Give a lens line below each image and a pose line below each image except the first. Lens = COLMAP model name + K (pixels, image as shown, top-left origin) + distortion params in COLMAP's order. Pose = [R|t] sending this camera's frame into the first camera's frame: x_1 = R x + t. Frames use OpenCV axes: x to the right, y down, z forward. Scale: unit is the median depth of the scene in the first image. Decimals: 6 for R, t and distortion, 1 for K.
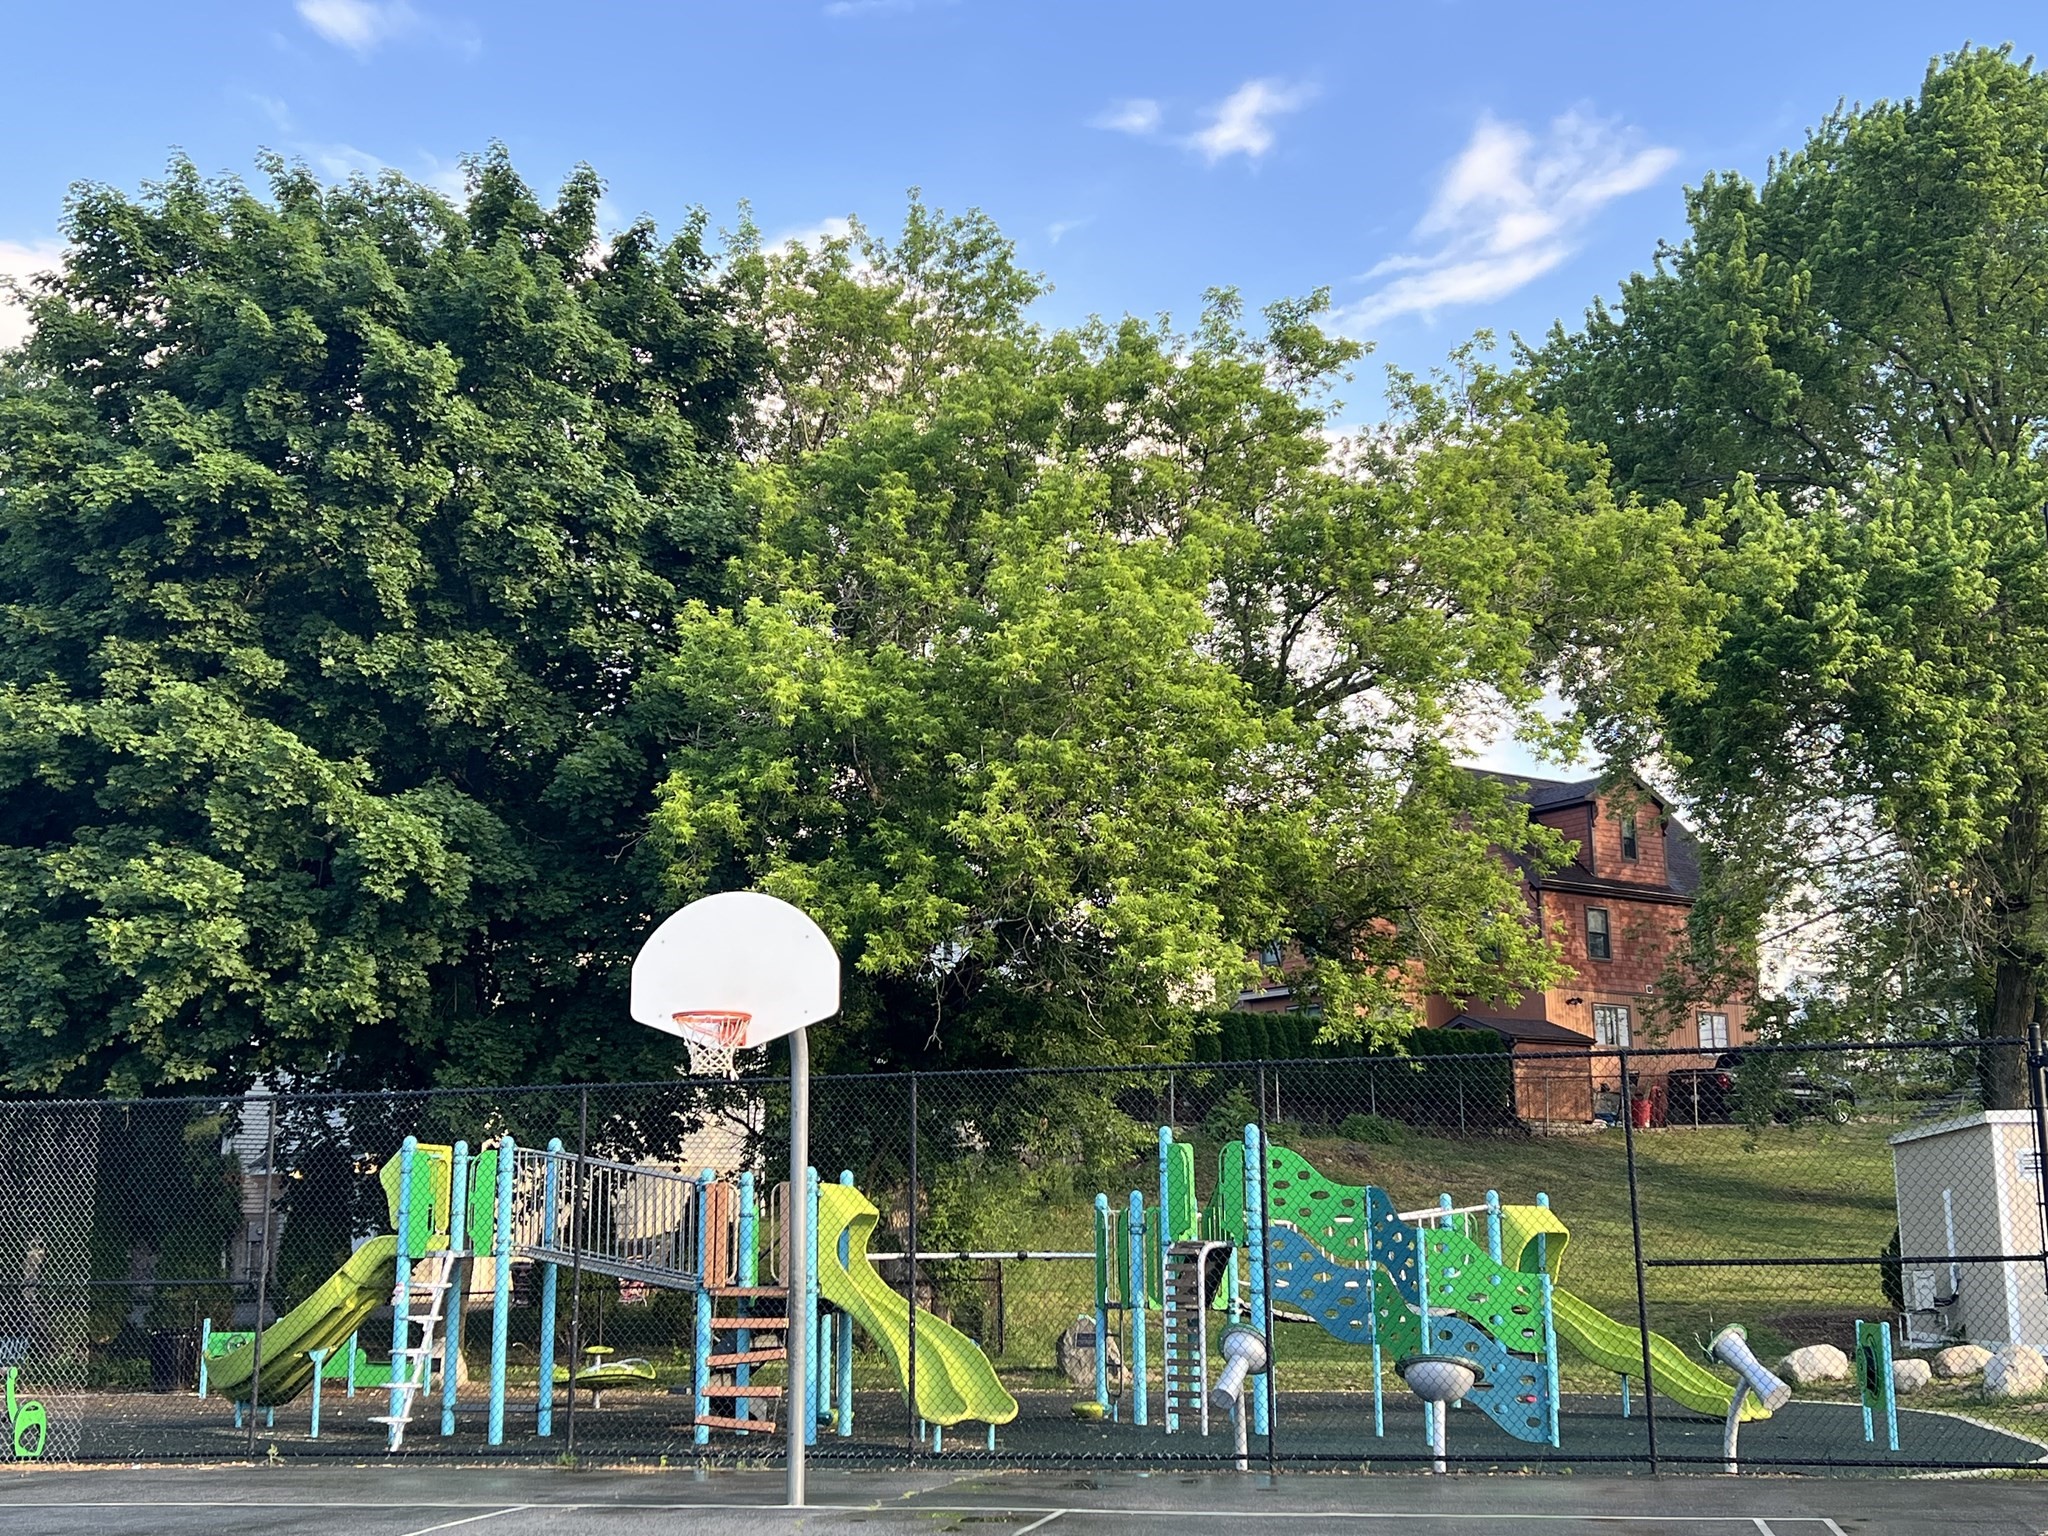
lens RADIAL K [[2289.3, 0, 1024.0], [0, 2289.3, 768.0], [0, 0, 1]] dist [0.205983, -0.799666]
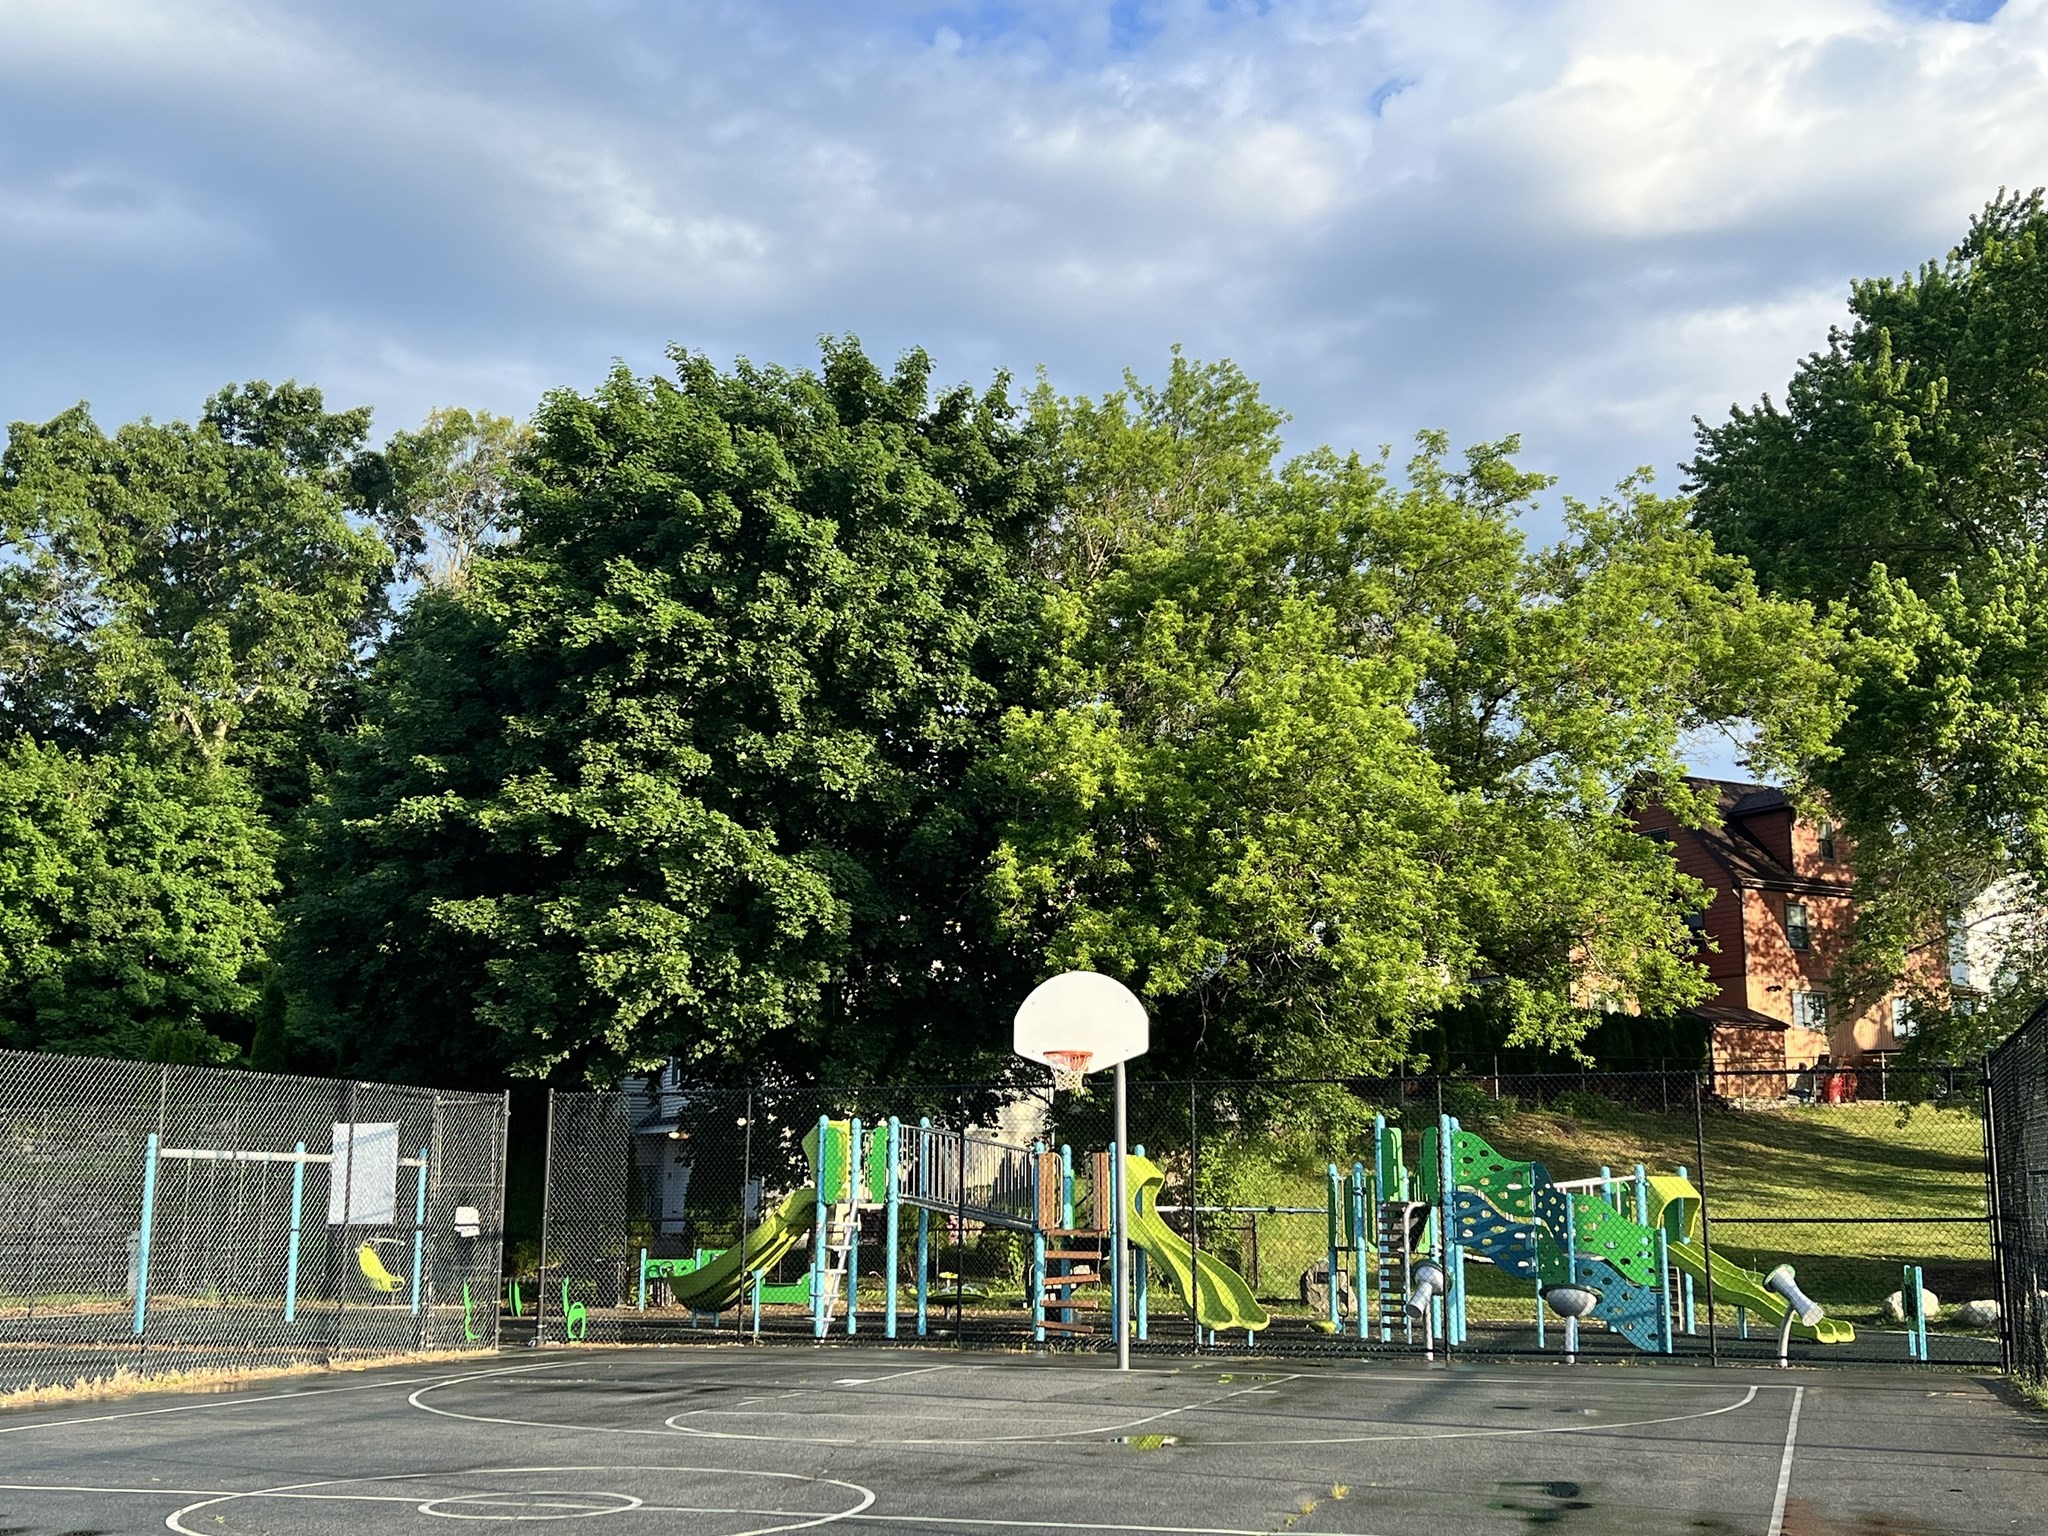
lens RADIAL K [[2322.7, 0, 1024.0], [0, 2322.7, 768.0], [0, 0, 1]] dist [0.132080, -0.458735]
pose [[0.994387, -0.007043, -0.105569, 0.001076], [0.009337, 0.999731, 0.021250, -0.066790], [0.105391, -0.022117, 0.994185, -0.316649]]
